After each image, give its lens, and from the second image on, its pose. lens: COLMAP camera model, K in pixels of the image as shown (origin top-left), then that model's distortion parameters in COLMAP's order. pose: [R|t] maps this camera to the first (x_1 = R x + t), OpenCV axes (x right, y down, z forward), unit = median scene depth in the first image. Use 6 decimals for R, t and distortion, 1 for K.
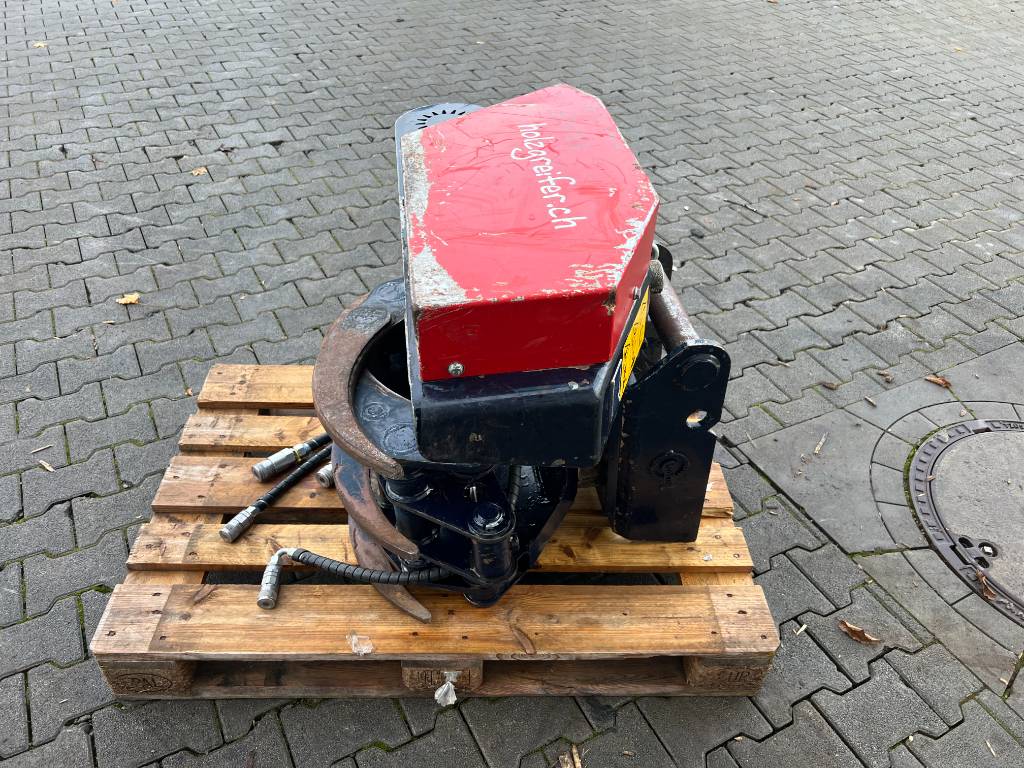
lens RADIAL K [[778.4, 0, 504.2], [0, 778.4, 370.4], [0, 0, 1]] dist [0.037381, -0.042914]
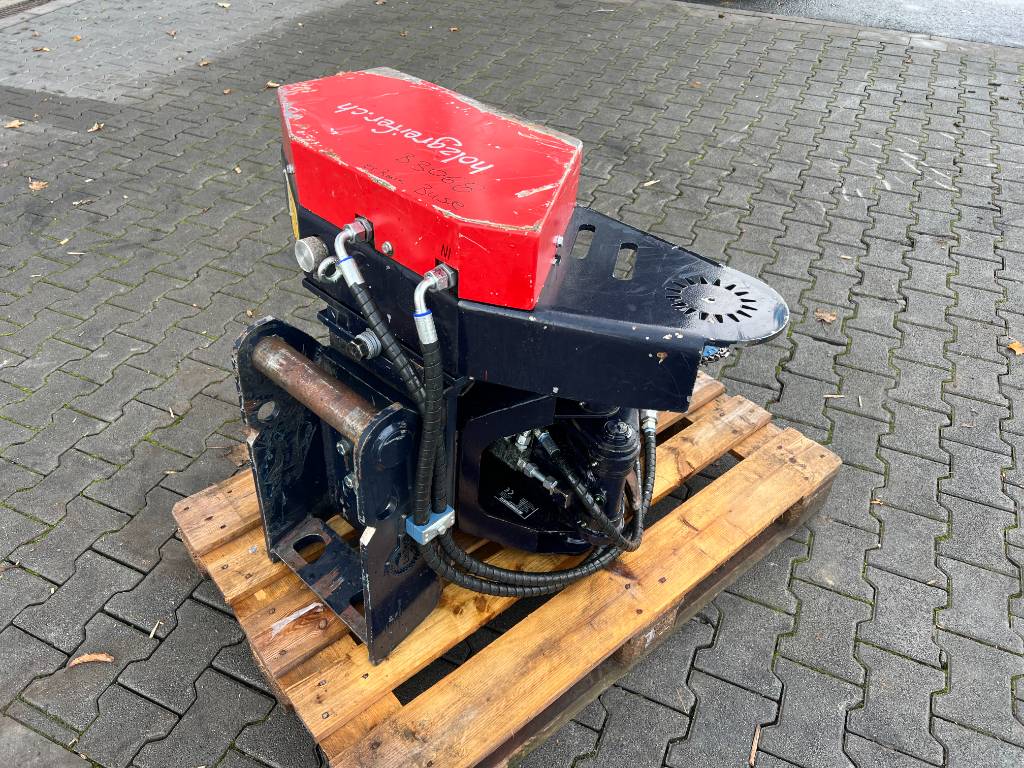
lens RADIAL K [[780.7, 0, 505.4], [0, 780.7, 383.3], [0, 0, 1]] dist [0.042162, -0.048503]
pose [[-0.789319, 0.356123, -0.500151, 0.404541], [-0.413607, 0.293625, 0.861808, -0.760140], [0.453767, 0.887108, -0.084469, 0.982648]]
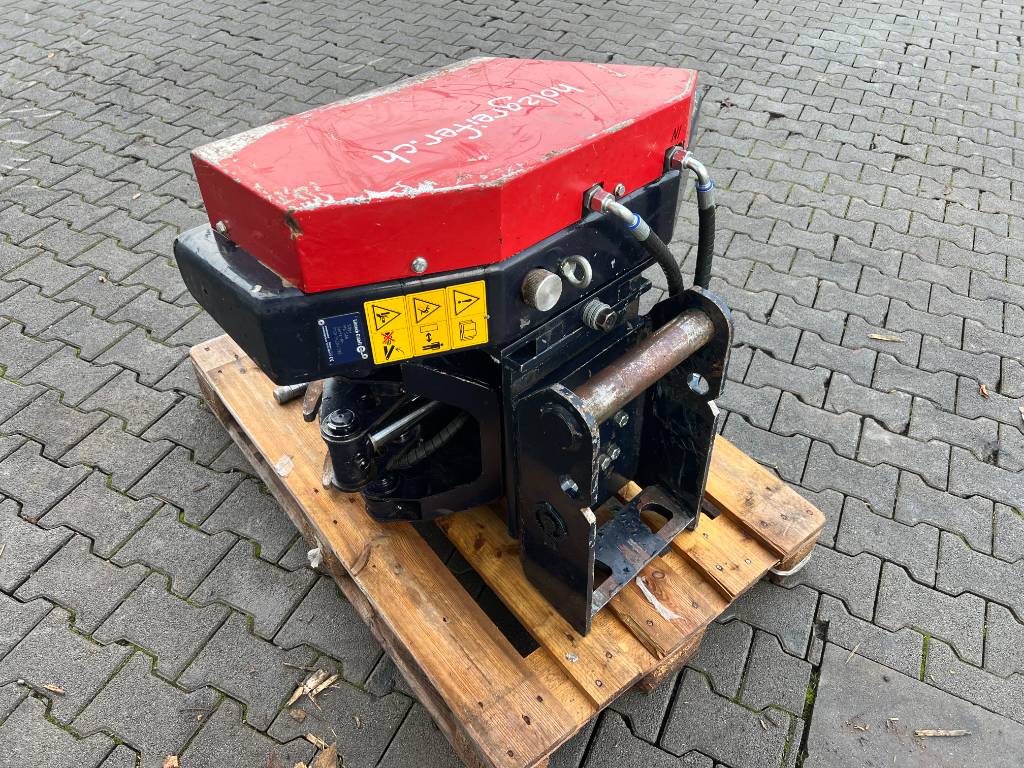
lens RADIAL K [[775.6, 0, 507.2], [0, 775.6, 385.0], [0, 0, 1]] dist [0.046852, -0.054887]
pose [[0.598405, 0.532624, -0.598518, 0.531290], [-0.505725, 0.830509, 0.233444, -0.154345], [0.621413, 0.162992, 0.766342, 0.252103]]
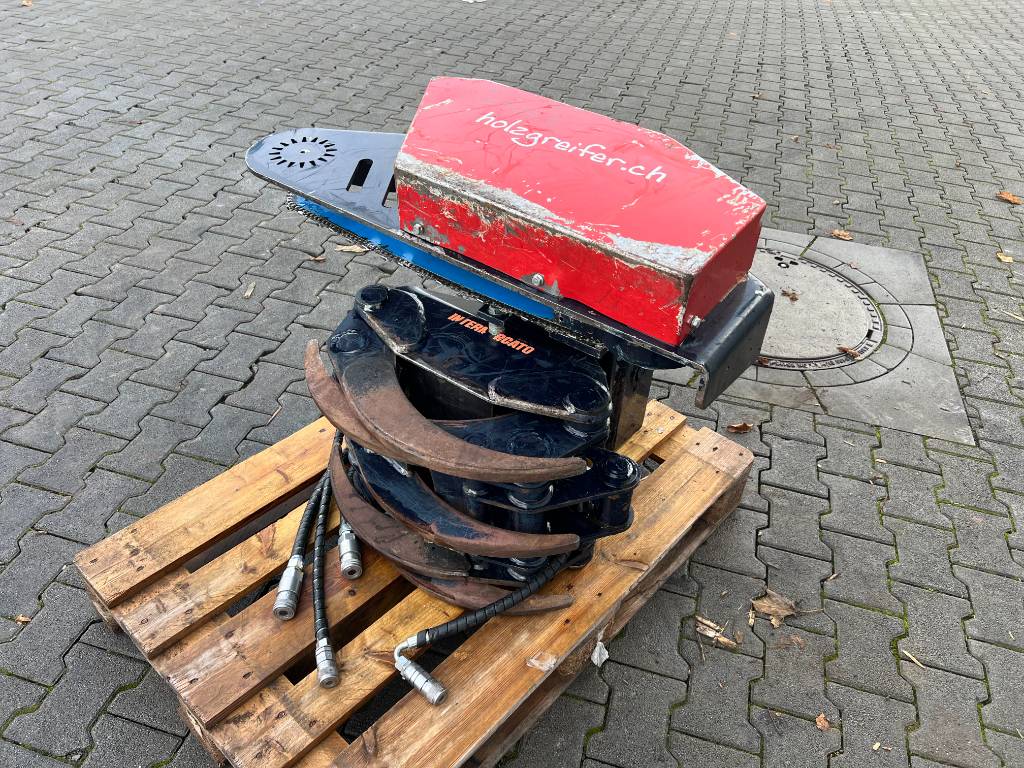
lens RADIAL K [[776.6, 0, 504.1], [0, 776.6, 379.2], [0, 0, 1]] dist [0.046136, -0.053912]
pose [[0.696705, -0.450081, 0.558596, -0.508273], [0.431183, 0.885064, 0.175337, -0.135141], [-0.573309, 0.118699, 0.810696, 0.151592]]
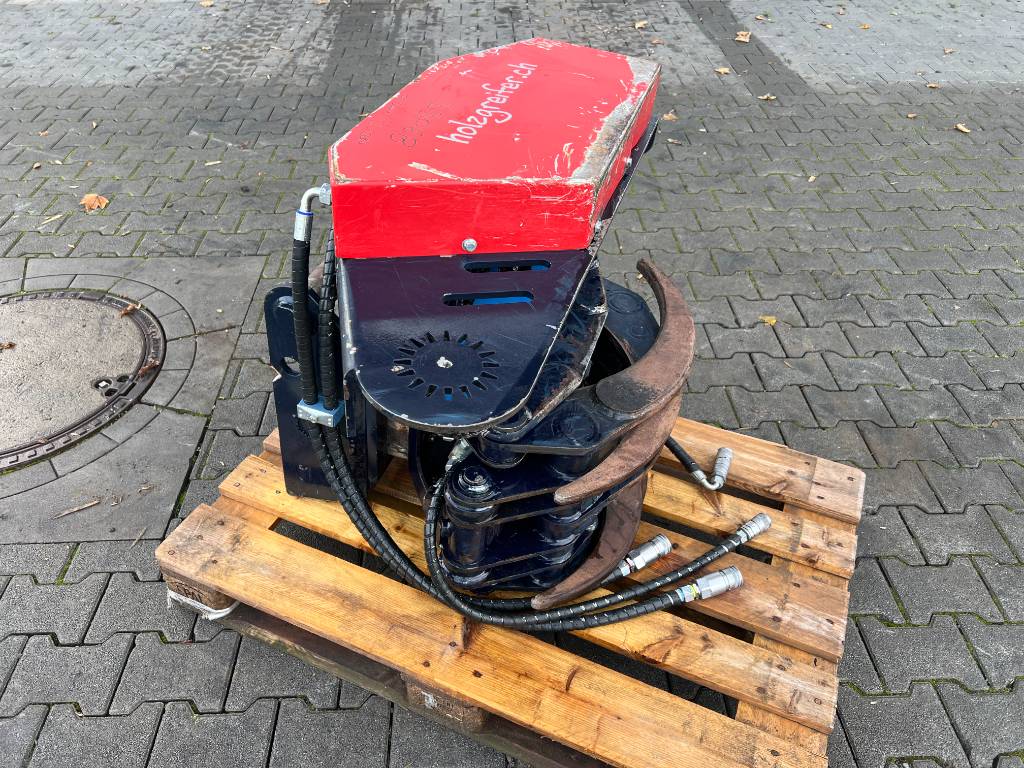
lens RADIAL K [[780.3, 0, 508.9], [0, 780.3, 386.8], [0, 0, 1]] dist [0.042241, -0.049819]
pose [[-0.900198, -0.330486, 0.283589, -0.266858], [0.219788, 0.217392, 0.951017, -0.799867], [-0.375948, 0.918433, -0.123059, 1.008794]]
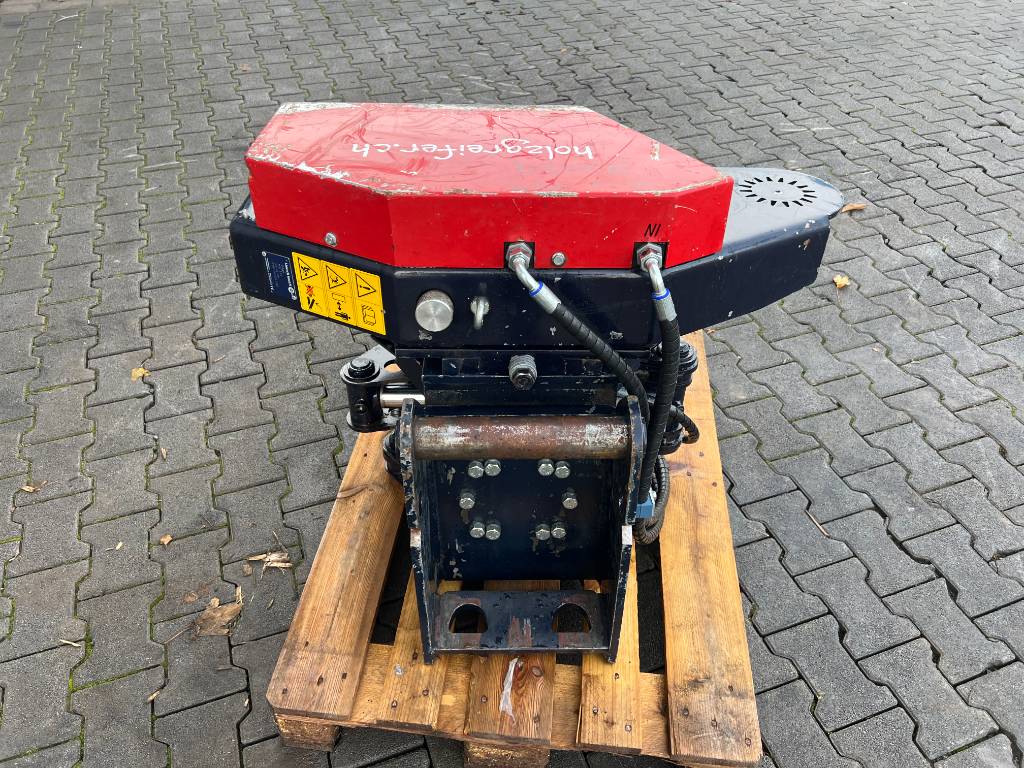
lens RADIAL K [[780.5, 0, 507.2], [0, 780.5, 378.7], [0, 0, 1]] dist [0.039364, -0.045792]
pose [[-0.131313, 0.619808, -0.773689, 0.670600], [-0.632908, 0.548275, 0.546646, -0.452284], [0.763010, 0.561456, 0.320286, 0.600091]]
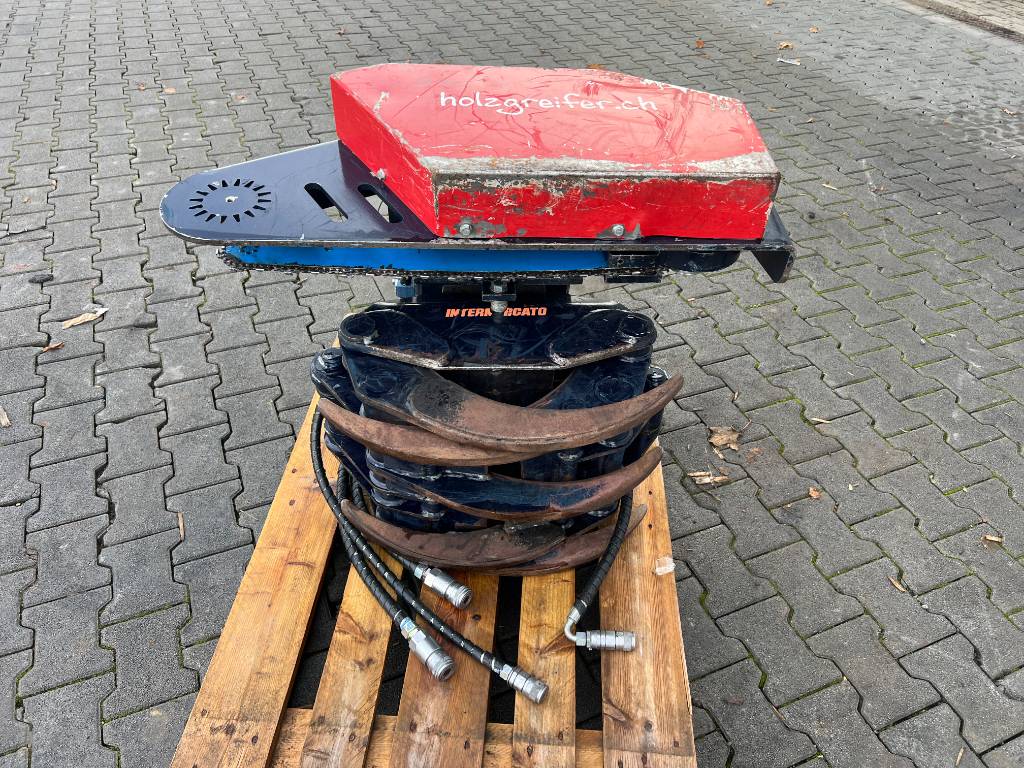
lens RADIAL K [[777.4, 0, 514.0], [0, 777.4, 383.2], [0, 0, 1]] dist [0.052300, -0.065525]
pose [[0.090291, -0.679763, 0.727853, -0.685411], [0.599965, 0.620463, 0.505042, -0.403586], [-0.794914, 0.391086, 0.463857, 0.468095]]
